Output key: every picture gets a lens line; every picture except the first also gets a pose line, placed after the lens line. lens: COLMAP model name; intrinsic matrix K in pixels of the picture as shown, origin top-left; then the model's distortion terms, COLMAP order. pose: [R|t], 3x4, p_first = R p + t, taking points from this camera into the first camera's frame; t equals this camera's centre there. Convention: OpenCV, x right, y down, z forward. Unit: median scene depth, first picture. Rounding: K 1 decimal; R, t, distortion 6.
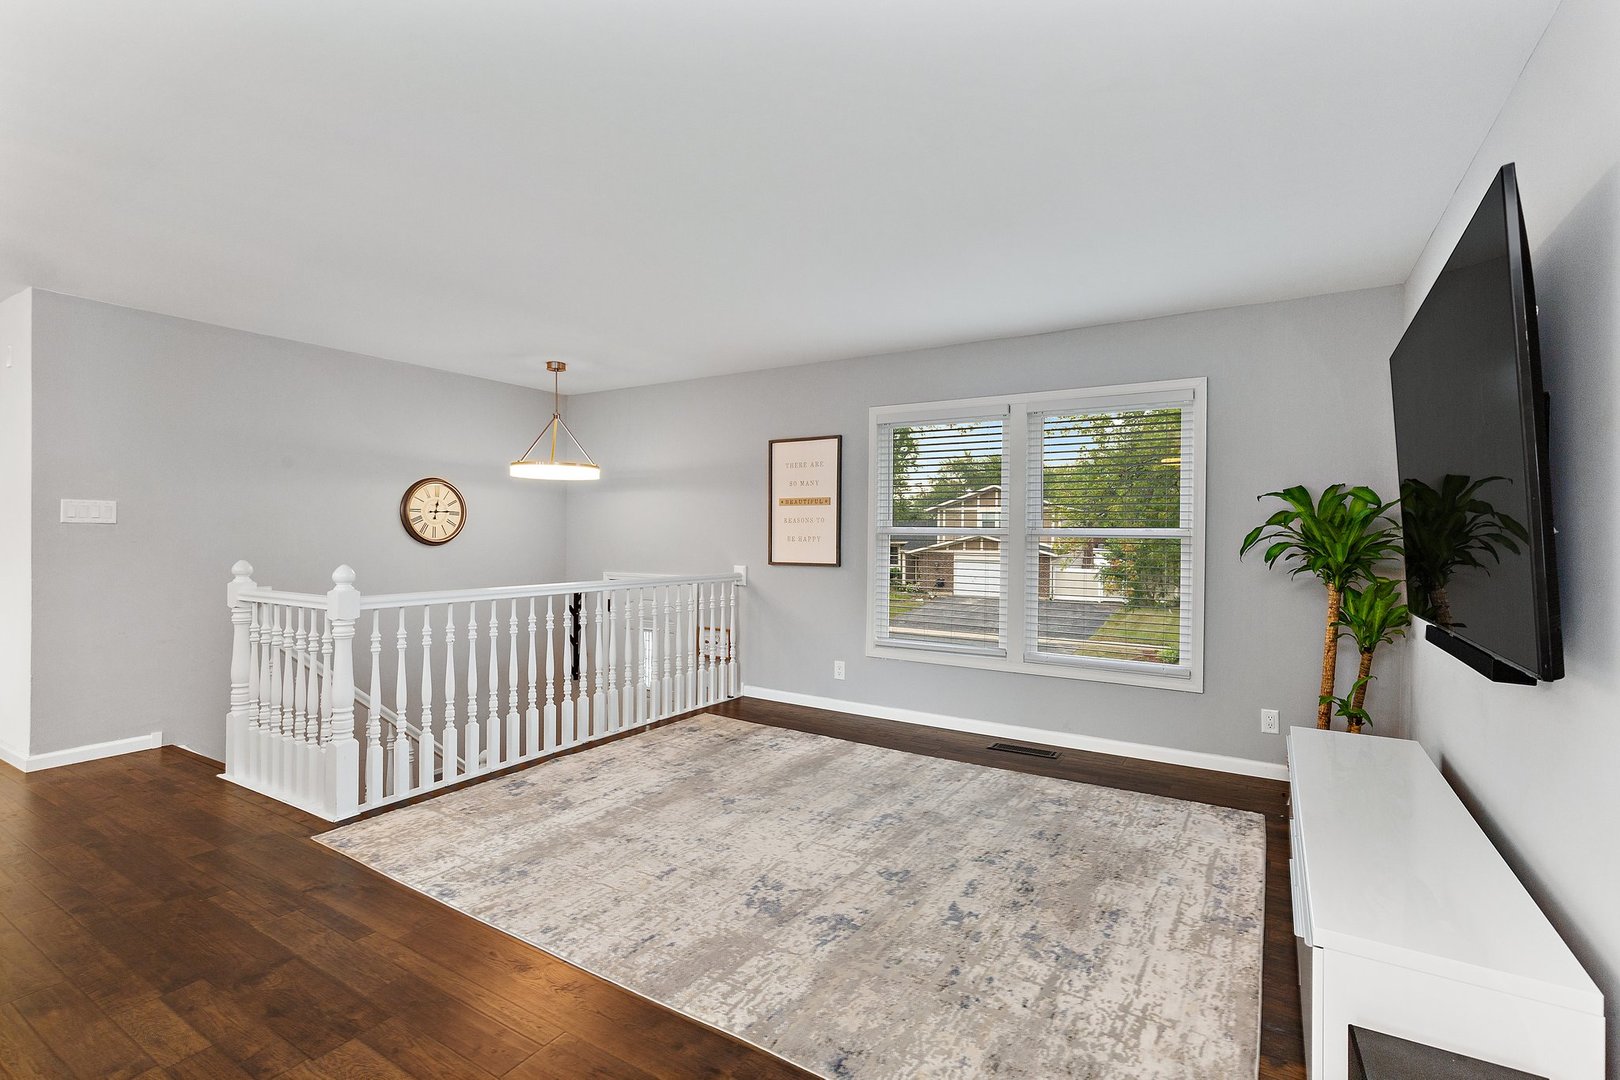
lens RADIAL K [[736.9, 0, 802.1], [0, 736.9, 534.1], [0, 0, 1]] dist [0.008741, -0.000915]
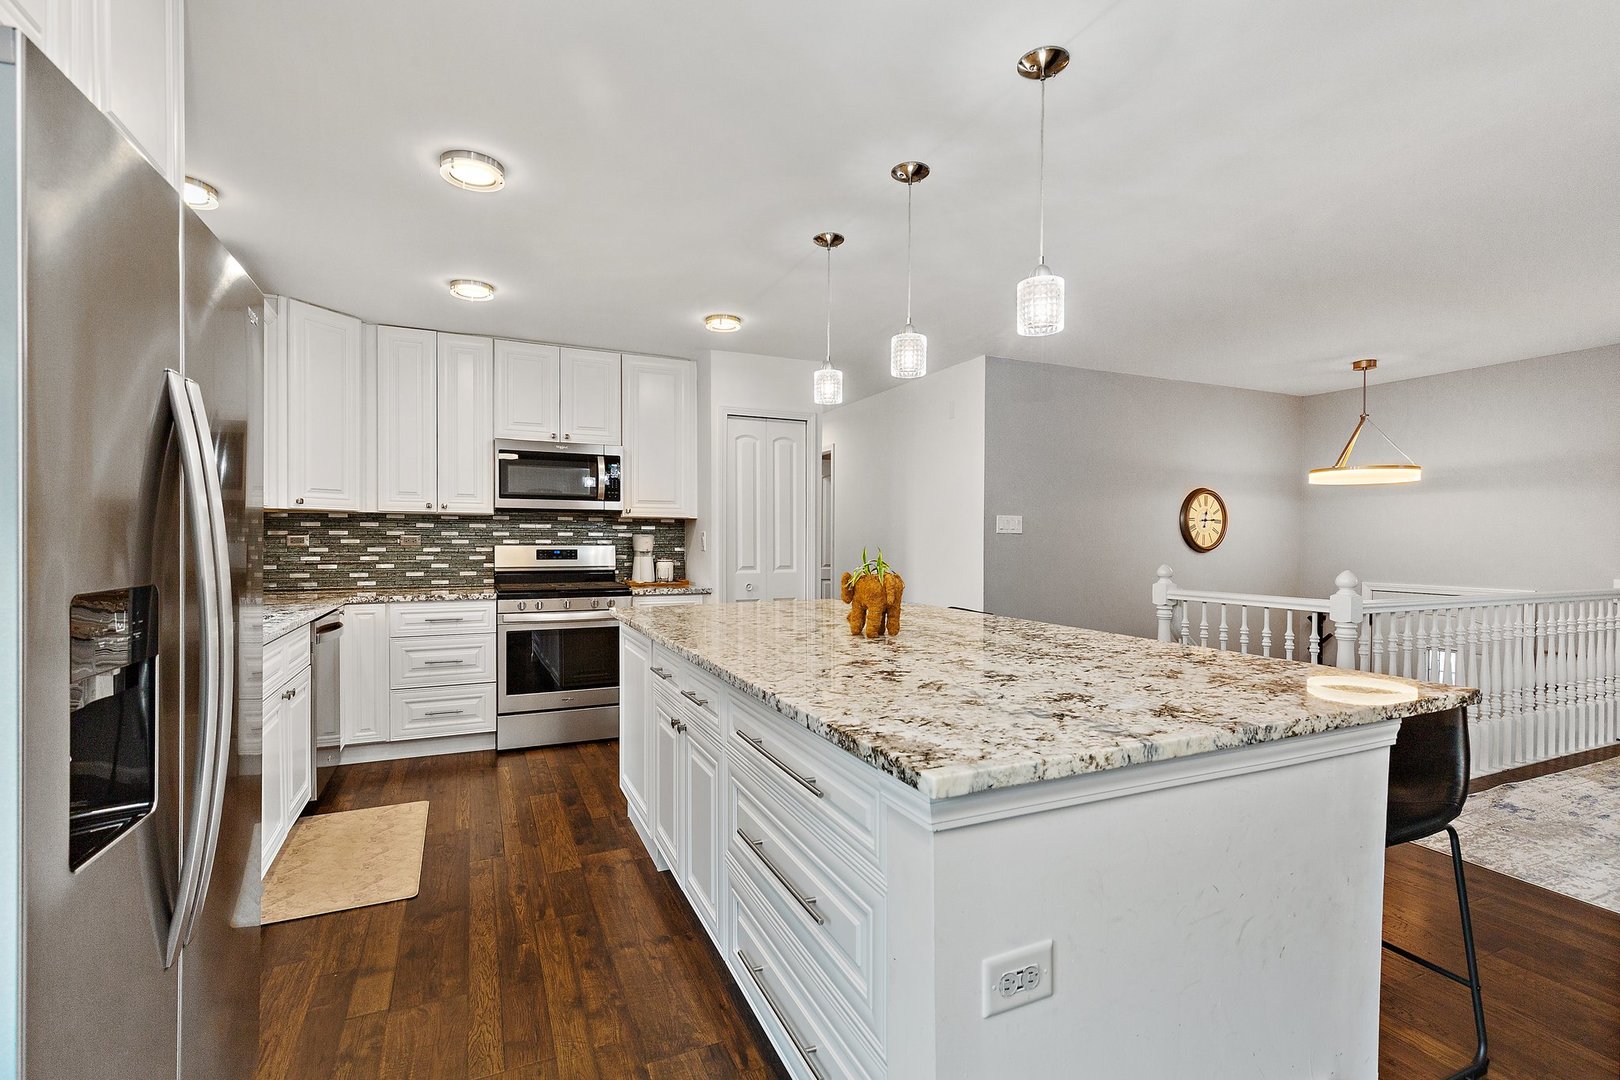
lens RADIAL K [[736.9, 0, 802.1], [0, 736.9, 534.1], [0, 0, 1]] dist [0.008741, -0.000915]
pose [[0.845357, -0.007710, -0.534147, -0.621960], [0.002381, 0.999940, -0.010664, -0.001142], [0.534197, 0.007743, 0.845325, -0.276633]]
